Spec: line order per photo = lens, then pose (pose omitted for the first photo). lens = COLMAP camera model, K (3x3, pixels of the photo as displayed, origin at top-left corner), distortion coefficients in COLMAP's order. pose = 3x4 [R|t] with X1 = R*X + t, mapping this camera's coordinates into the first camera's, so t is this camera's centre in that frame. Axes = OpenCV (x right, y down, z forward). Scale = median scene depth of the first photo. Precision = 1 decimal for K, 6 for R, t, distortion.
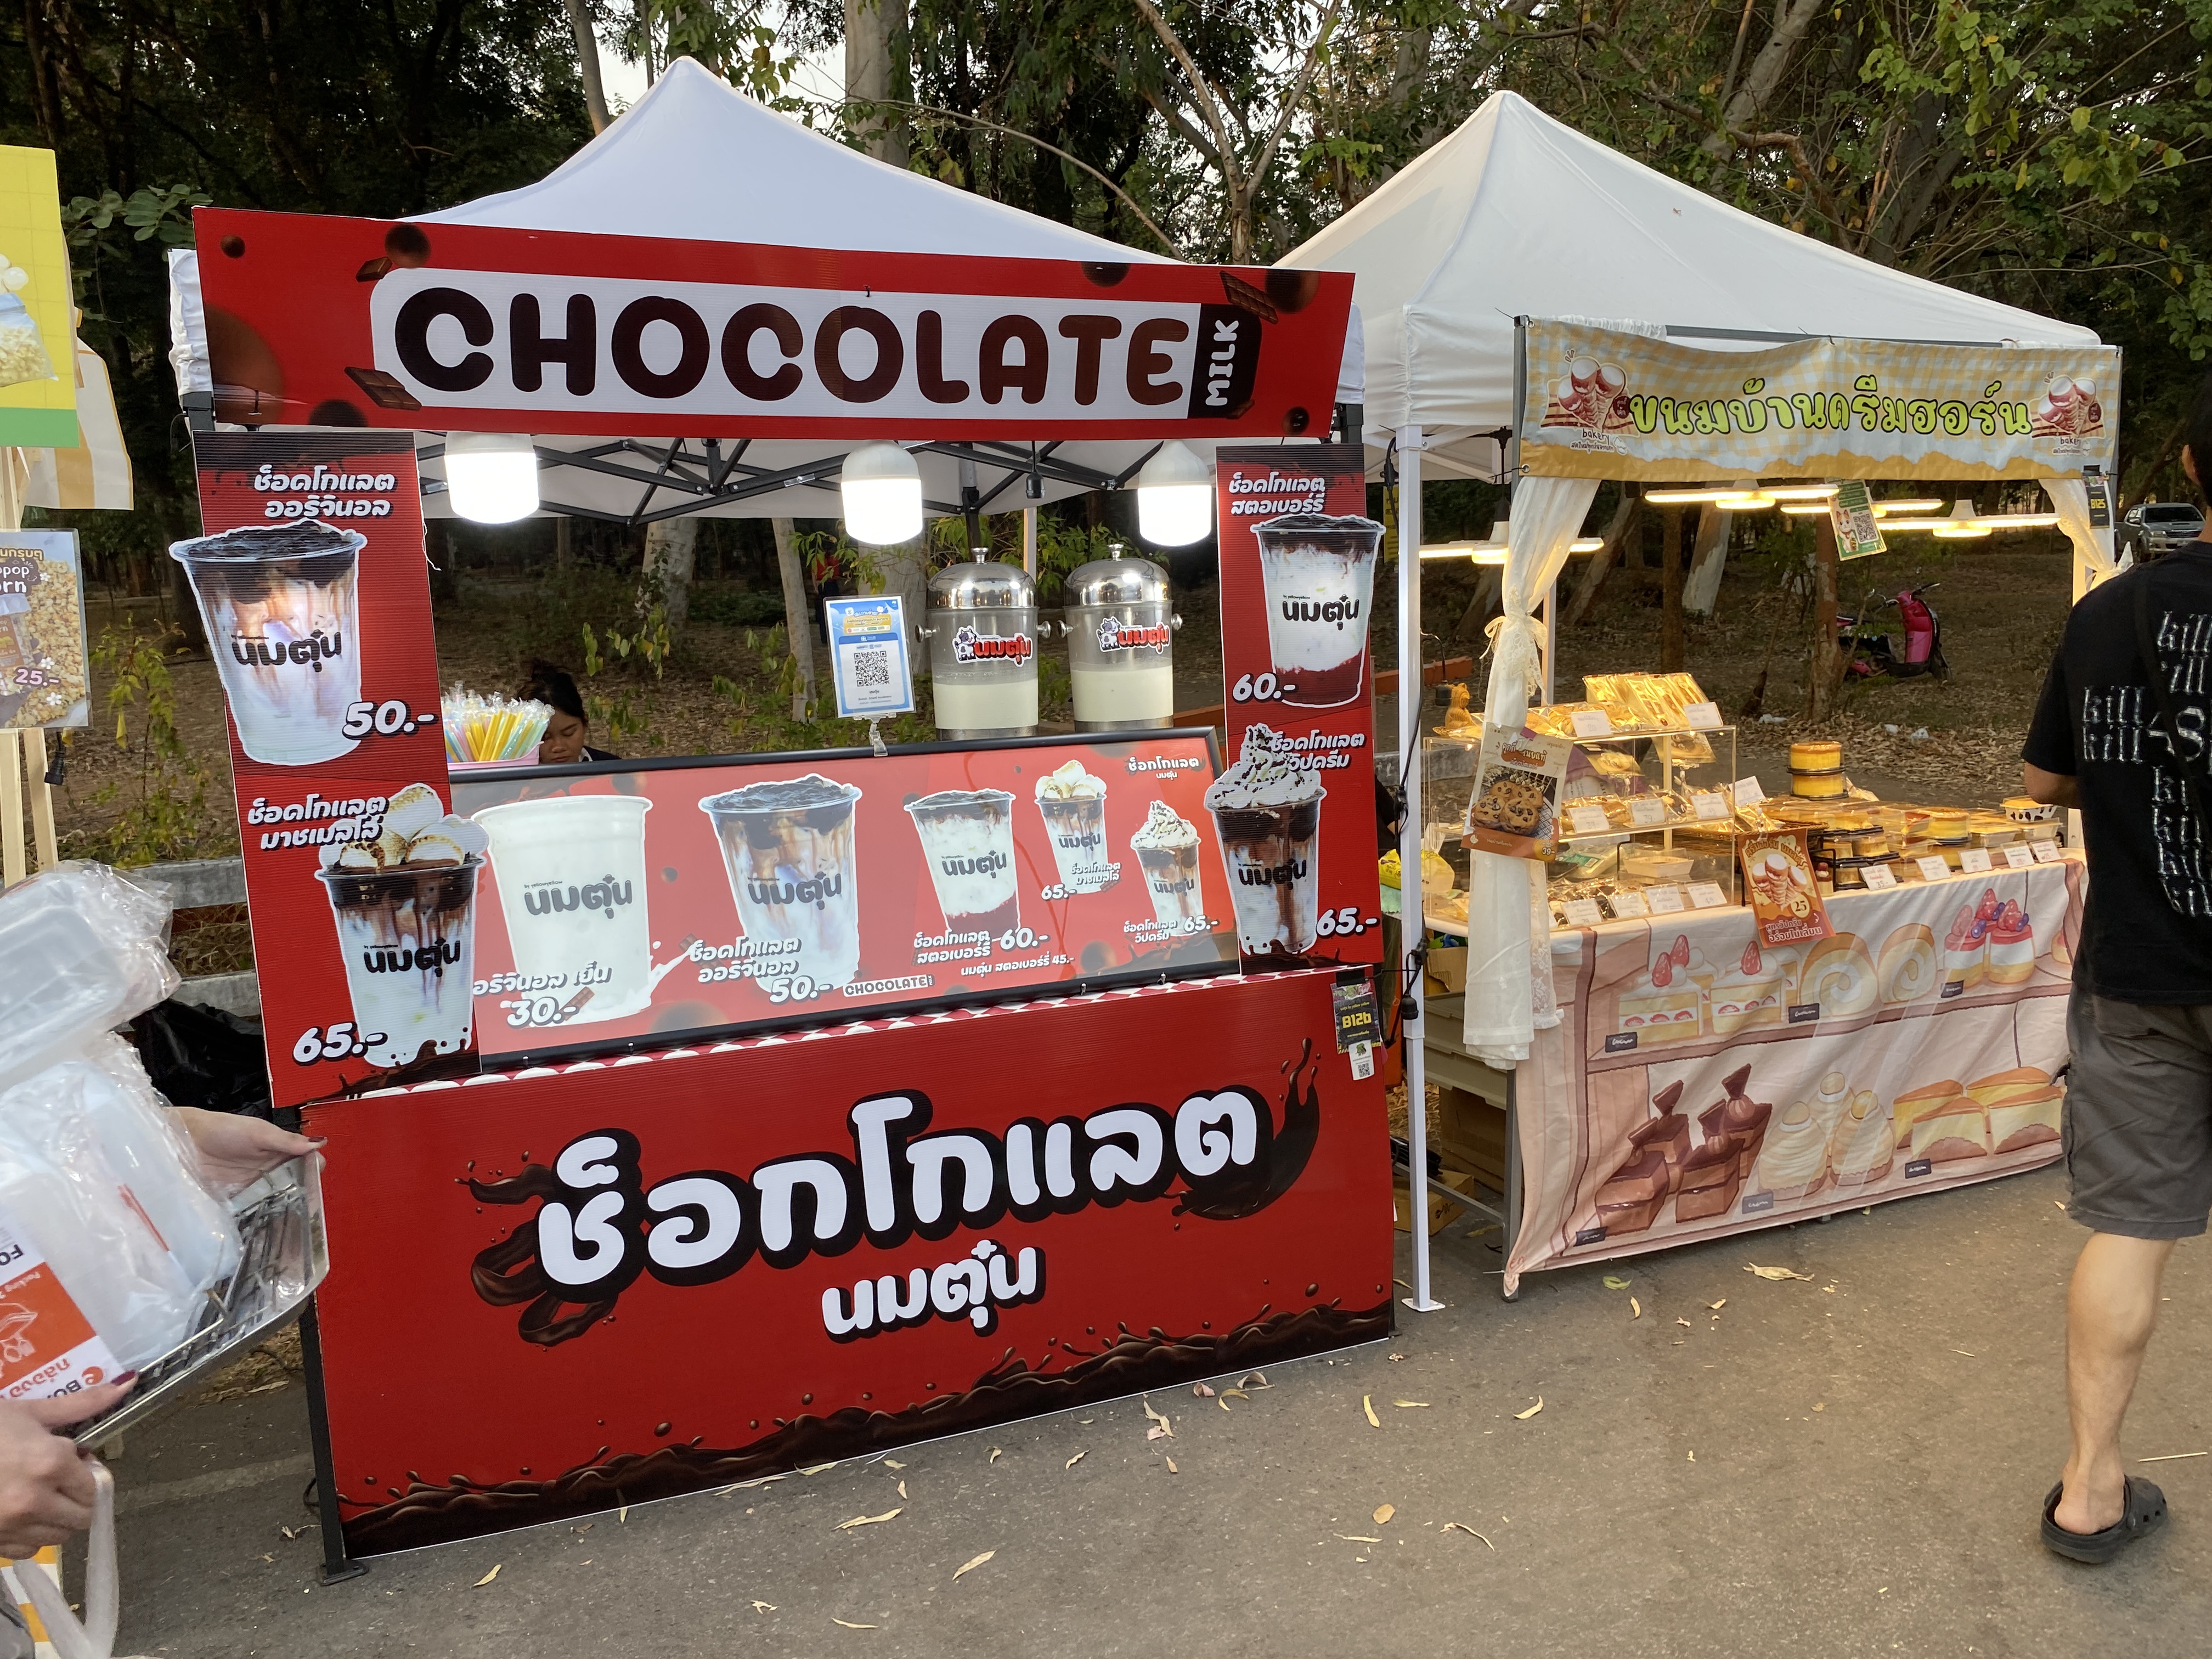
lens RADIAL K [[1650.8, 0, 1106.0], [0, 1650.8, 829.5], [0, 0, 1]] dist [0.038777, -0.034750]
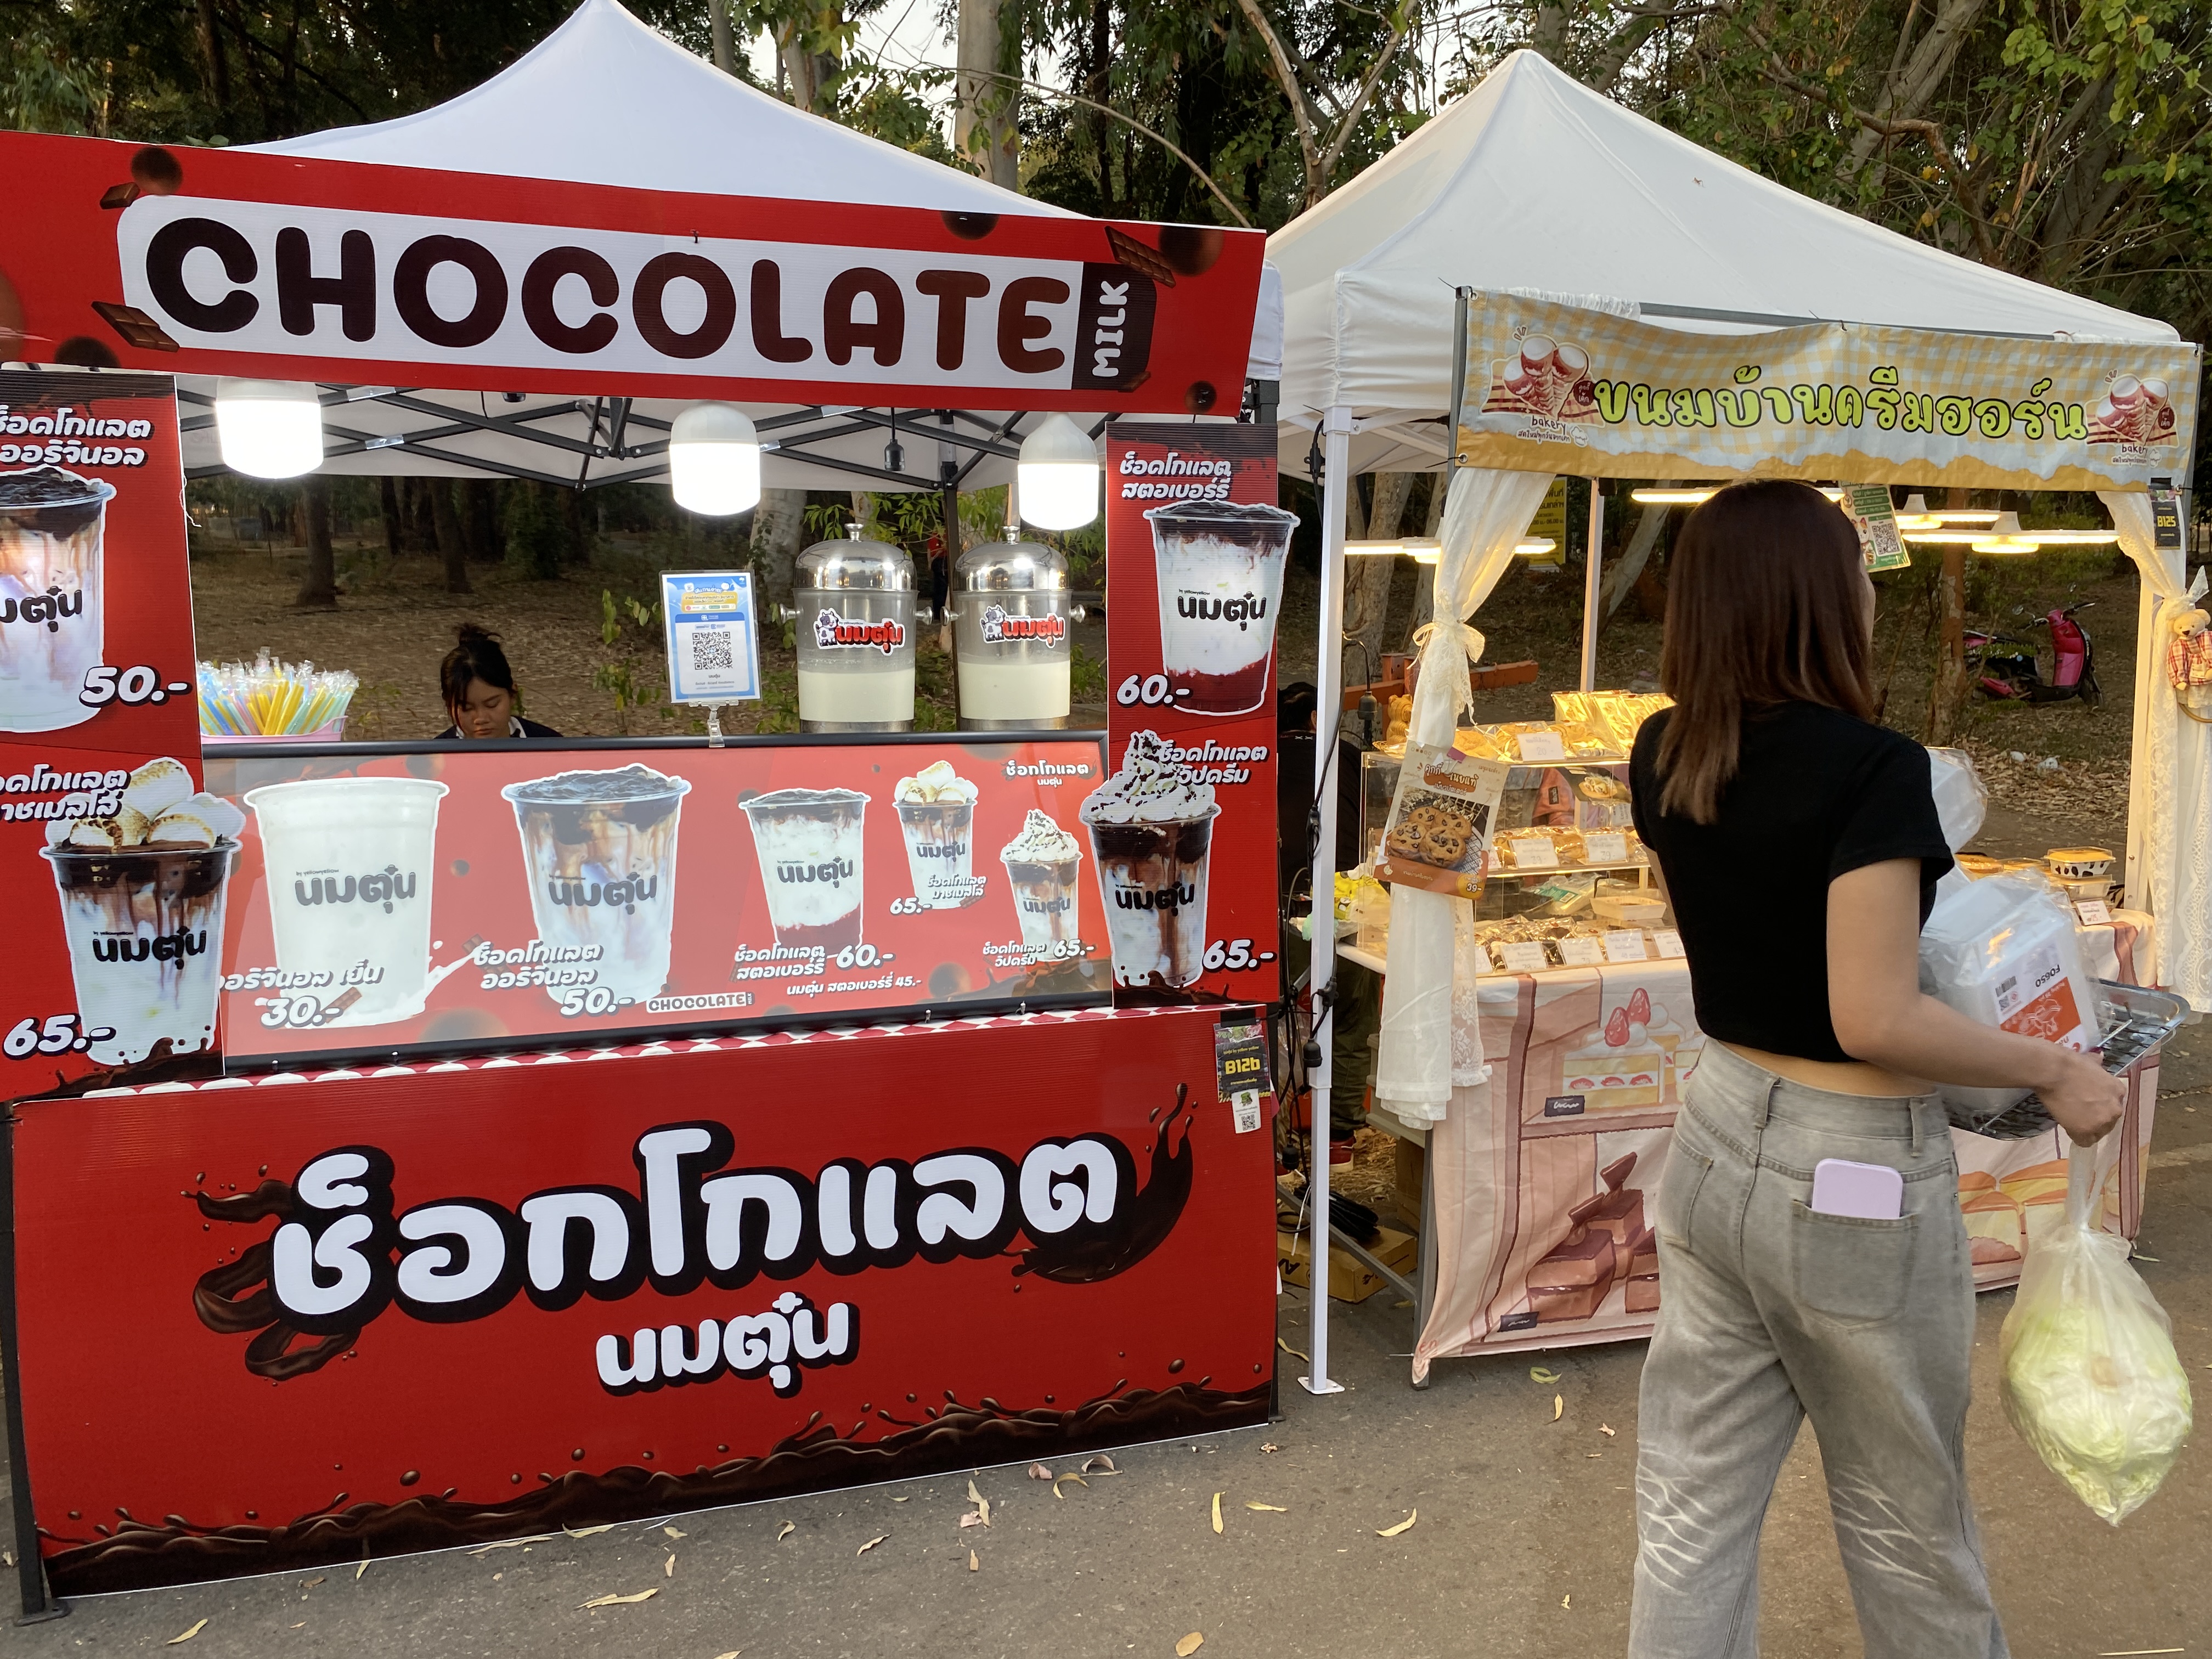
lens RADIAL K [[1659.0, 0, 1103.7], [0, 1659.0, 794.7], [0, 0, 1]] dist [0.033280, -0.029448]
pose [[0.995713, 0.048215, -0.078941, 0.144670], [-0.049132, 0.998745, -0.009707, -0.019477], [0.078374, 0.013544, 0.996832, 0.099322]]
